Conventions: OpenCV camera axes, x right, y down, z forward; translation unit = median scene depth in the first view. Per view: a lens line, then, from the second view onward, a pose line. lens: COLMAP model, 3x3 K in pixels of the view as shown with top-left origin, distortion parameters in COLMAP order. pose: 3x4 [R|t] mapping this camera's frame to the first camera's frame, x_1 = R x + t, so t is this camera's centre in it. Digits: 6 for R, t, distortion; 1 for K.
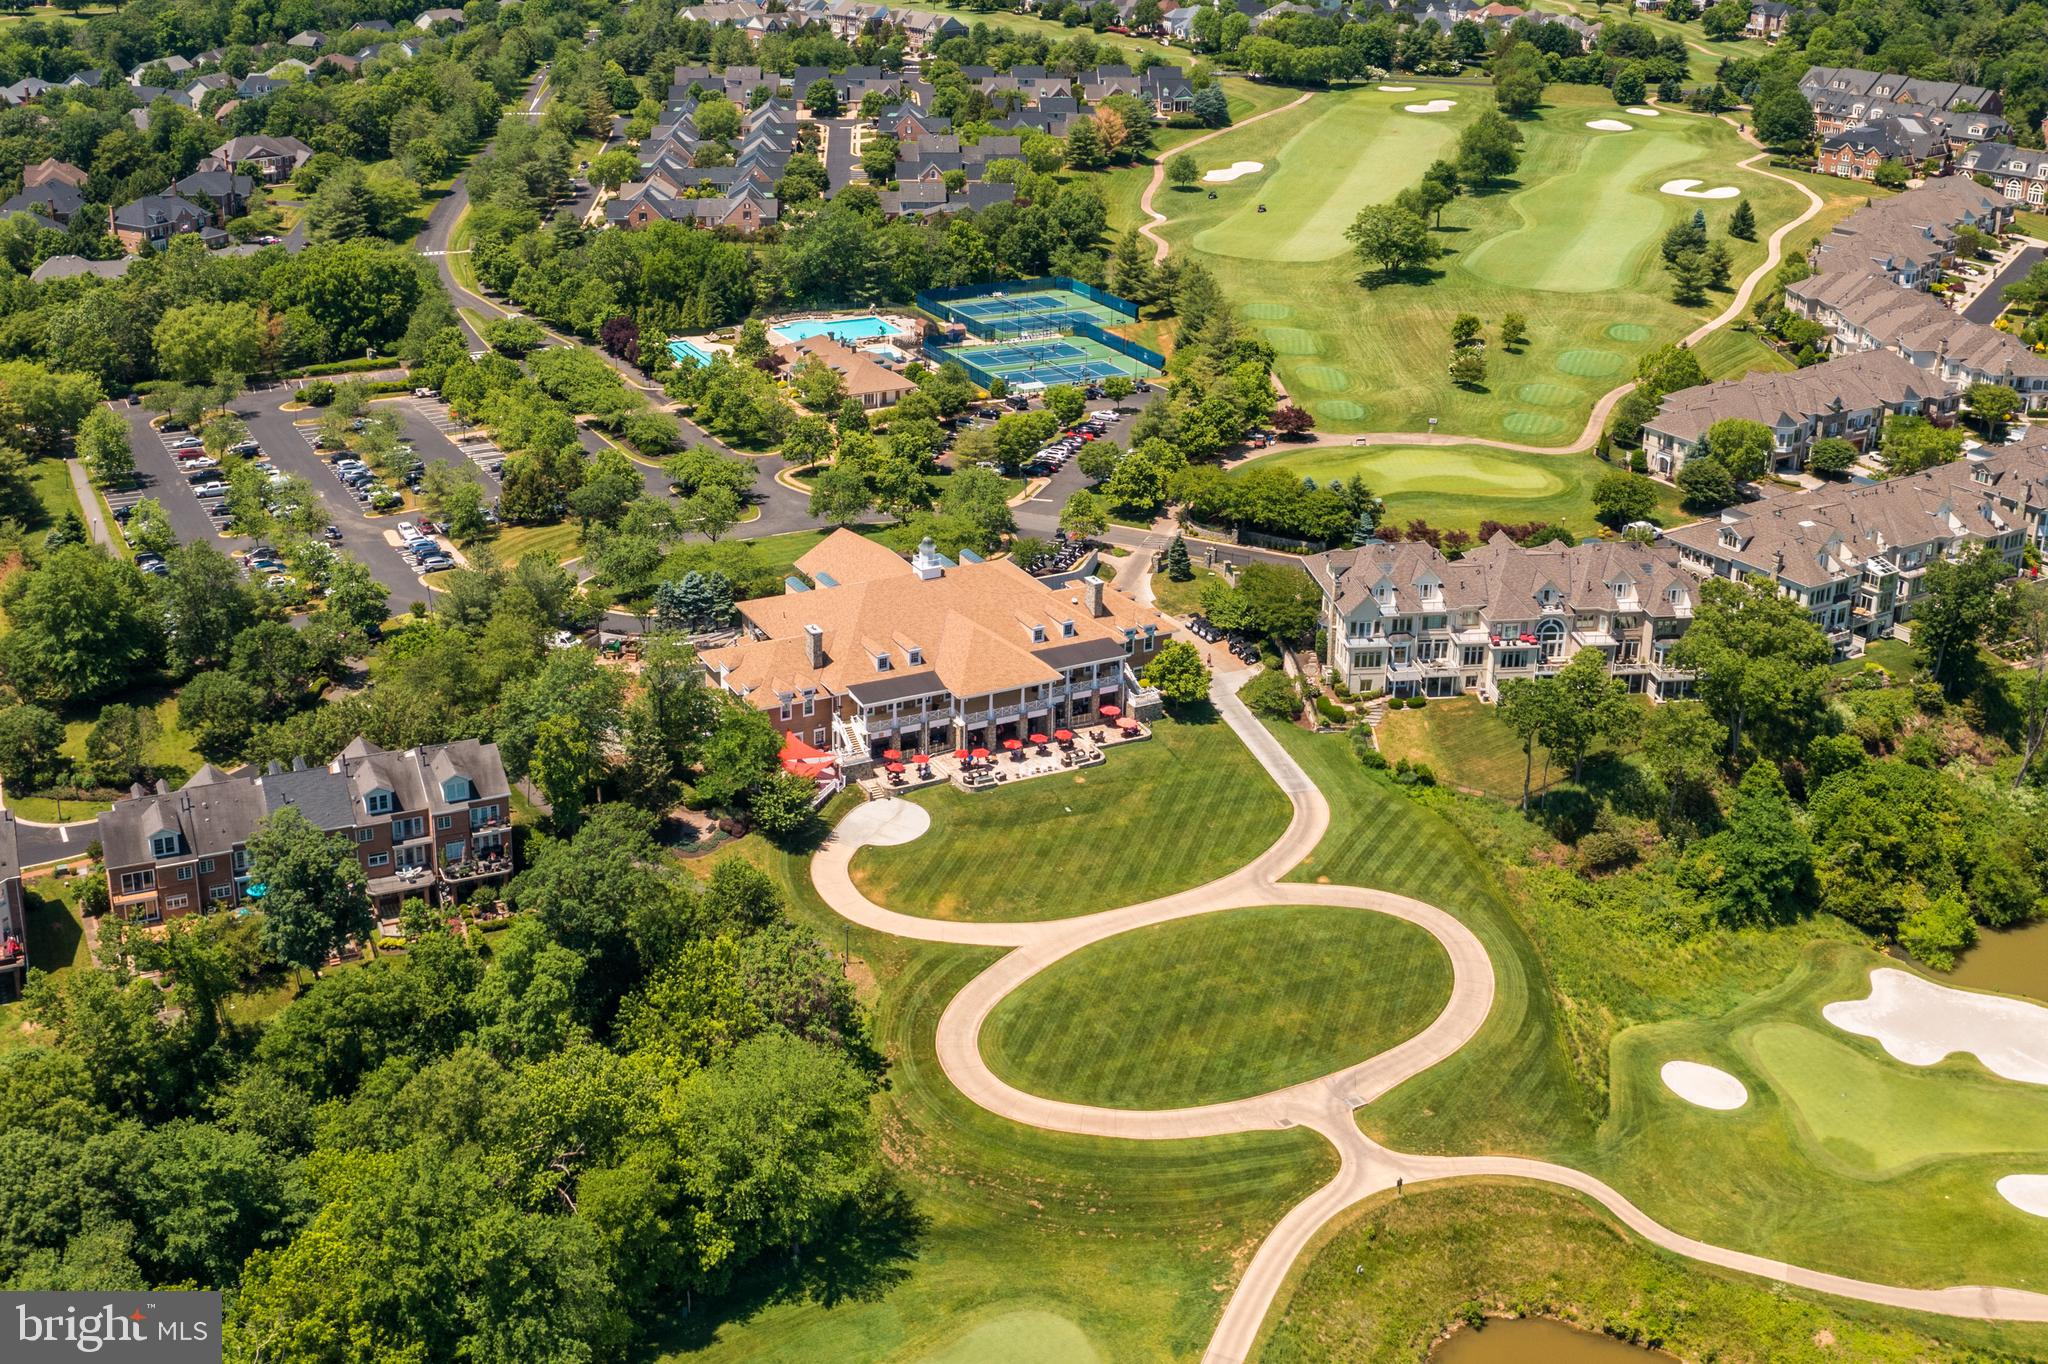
lens RADIAL K [[2049.3, 0, 1023.3], [0, 2049.3, 471.7], [0, 0, 1]] dist [-0.015307, -0.007258]
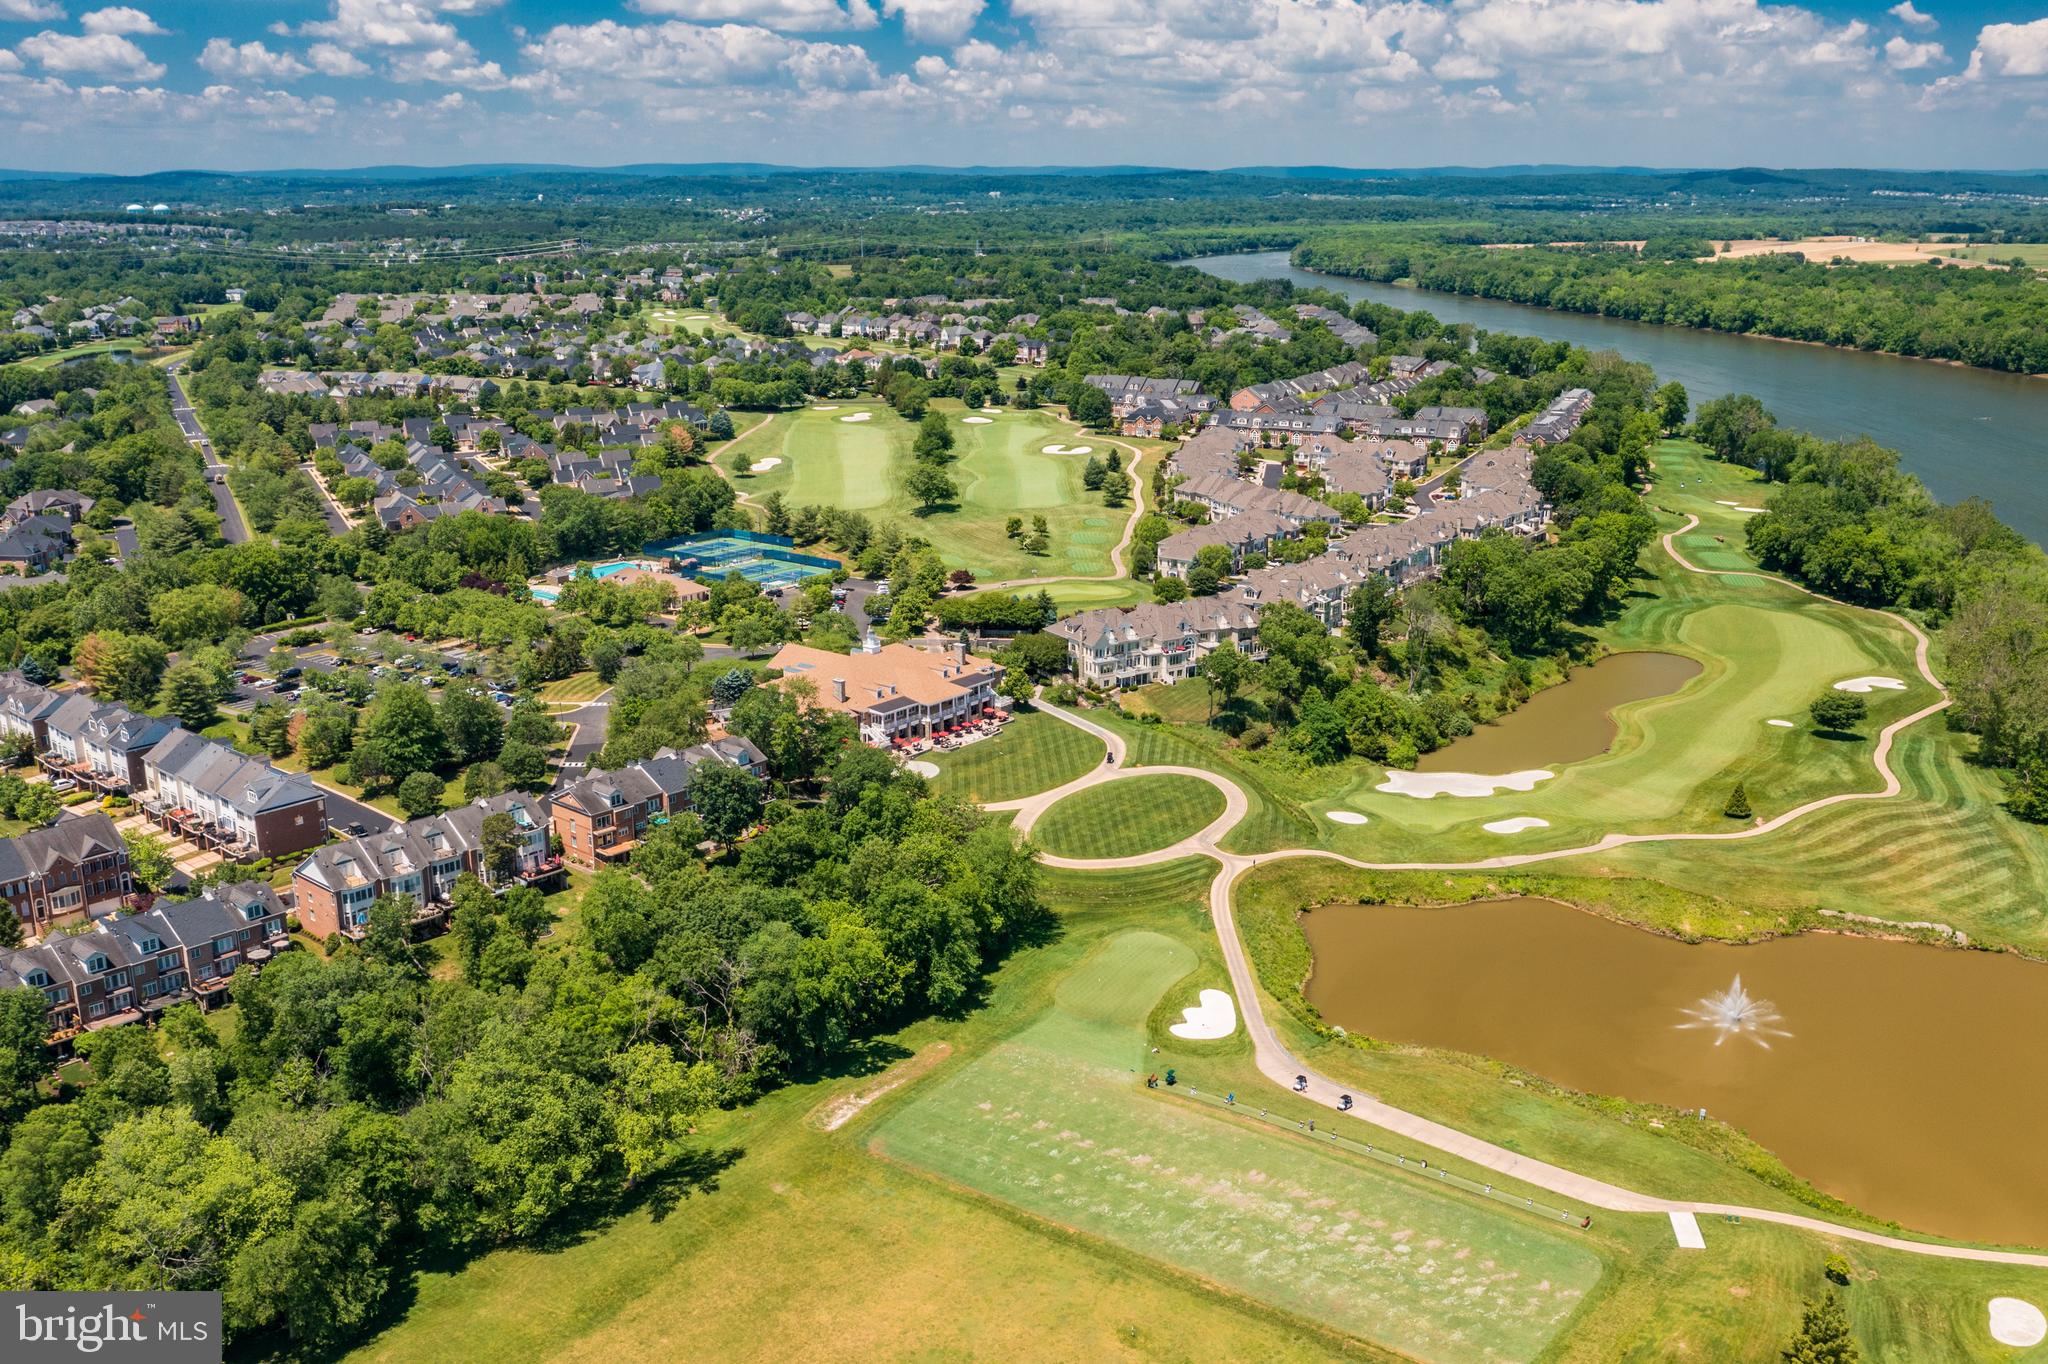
lens RADIAL K [[1630.5, 0, 996.1], [0, 1630.5, 682.1], [0, 0, 1]] dist [-0.009225, -0.003529]
pose [[0.924770, -0.125754, 0.359146, -0.274076], [0.138730, 0.990275, -0.010477, 0.063753], [-0.354336, 0.059513, 0.933222, -0.202275]]
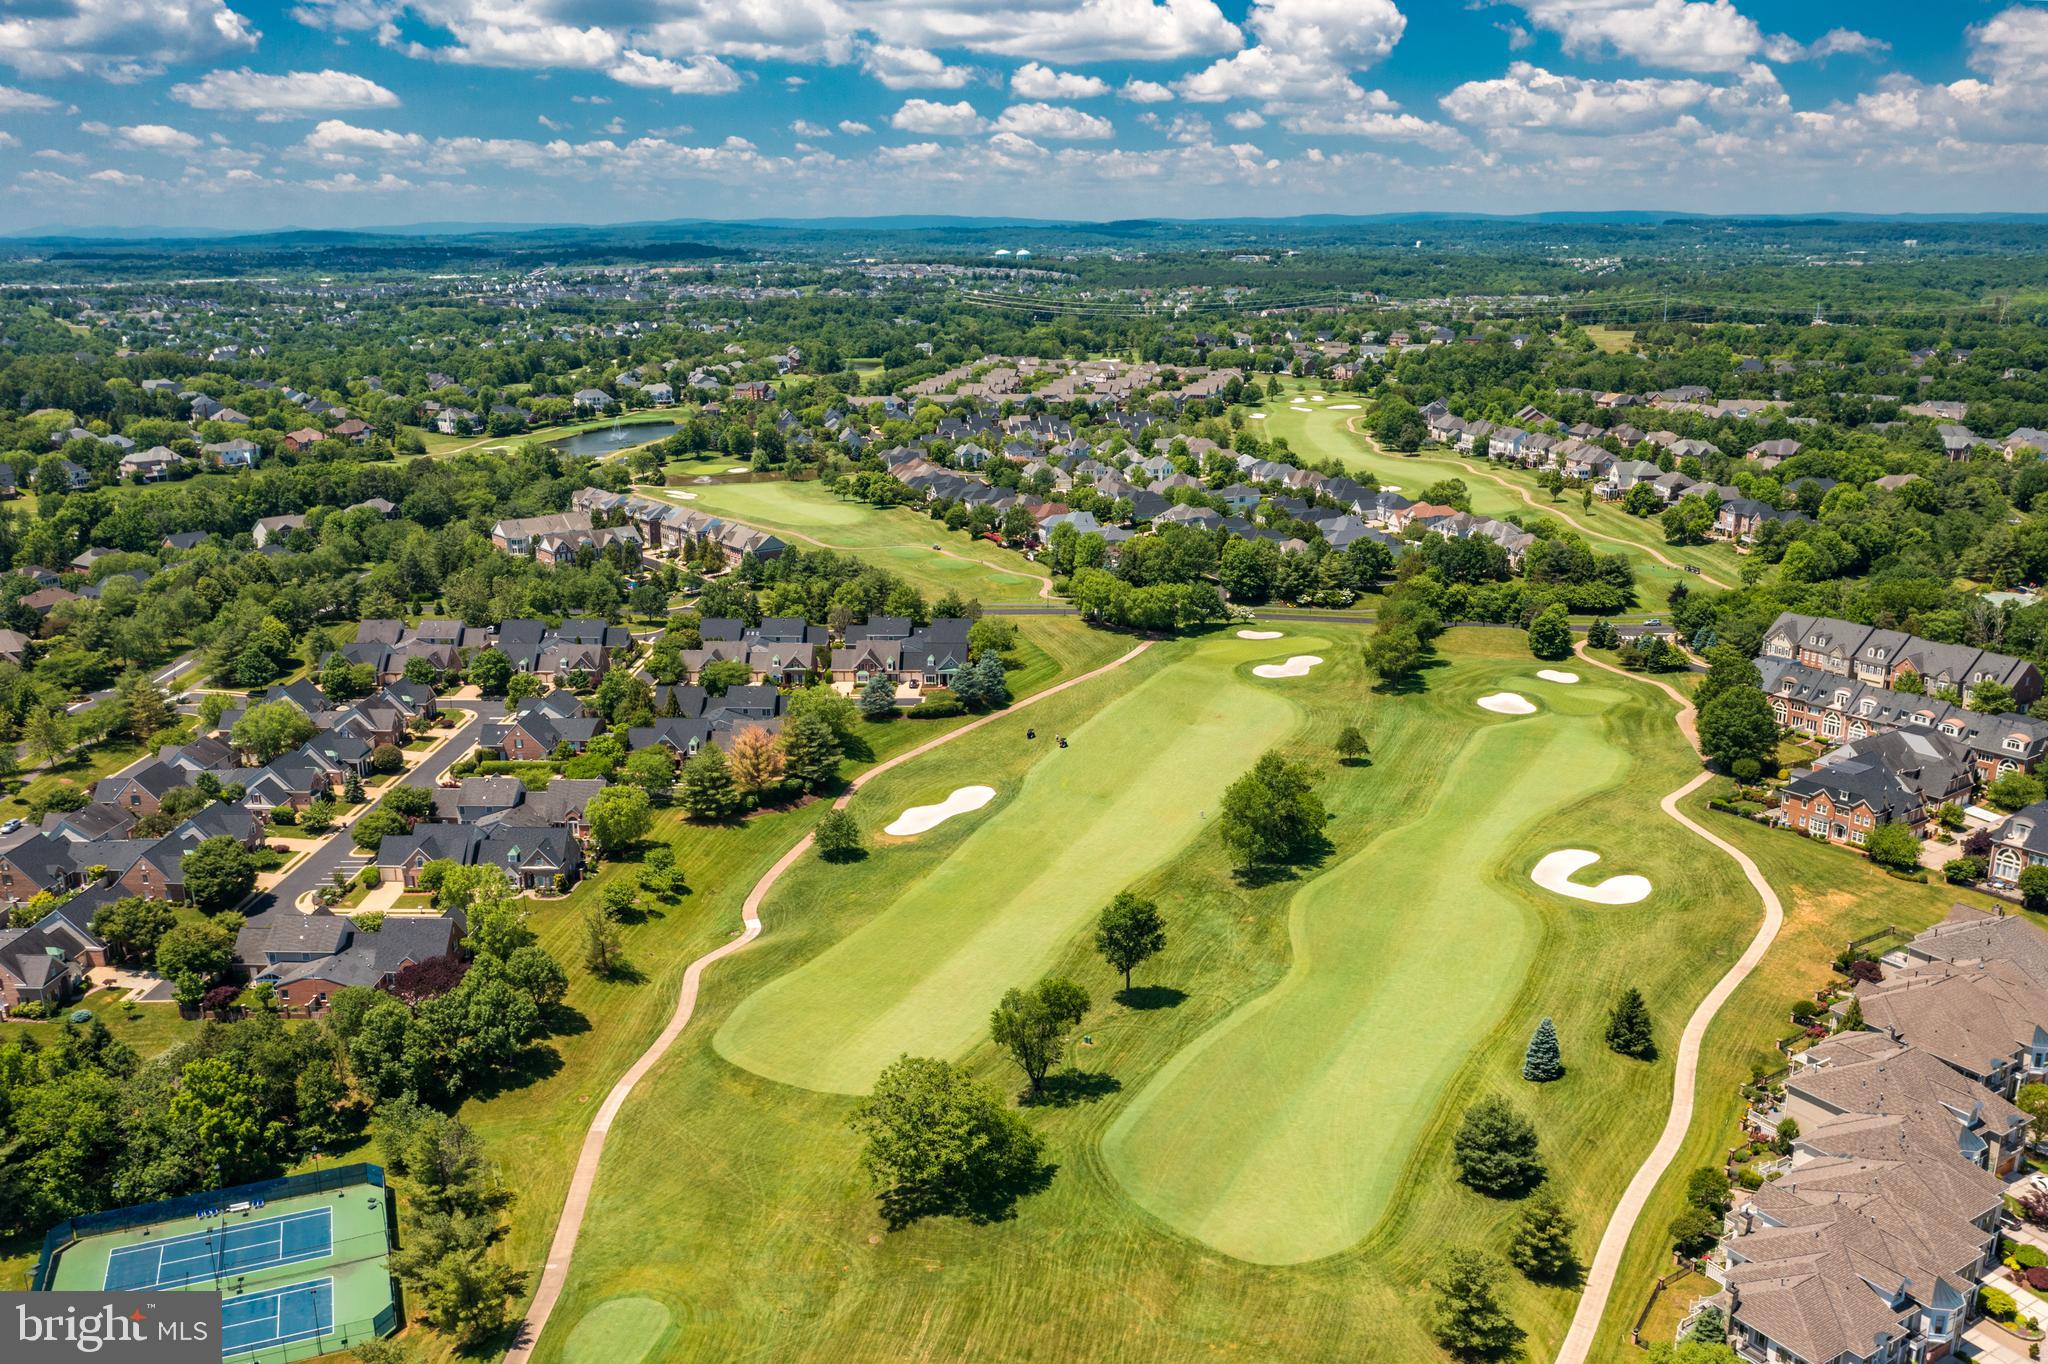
lens RADIAL K [[1630.5, 0, 996.1], [0, 1630.5, 682.1], [0, 0, 1]] dist [-0.009225, -0.003529]
pose [[0.995017, 0.011158, -0.099082, 0.269197], [-0.017816, 0.997623, -0.066568, -0.231401], [0.098103, 0.068001, 0.992850, 0.638264]]
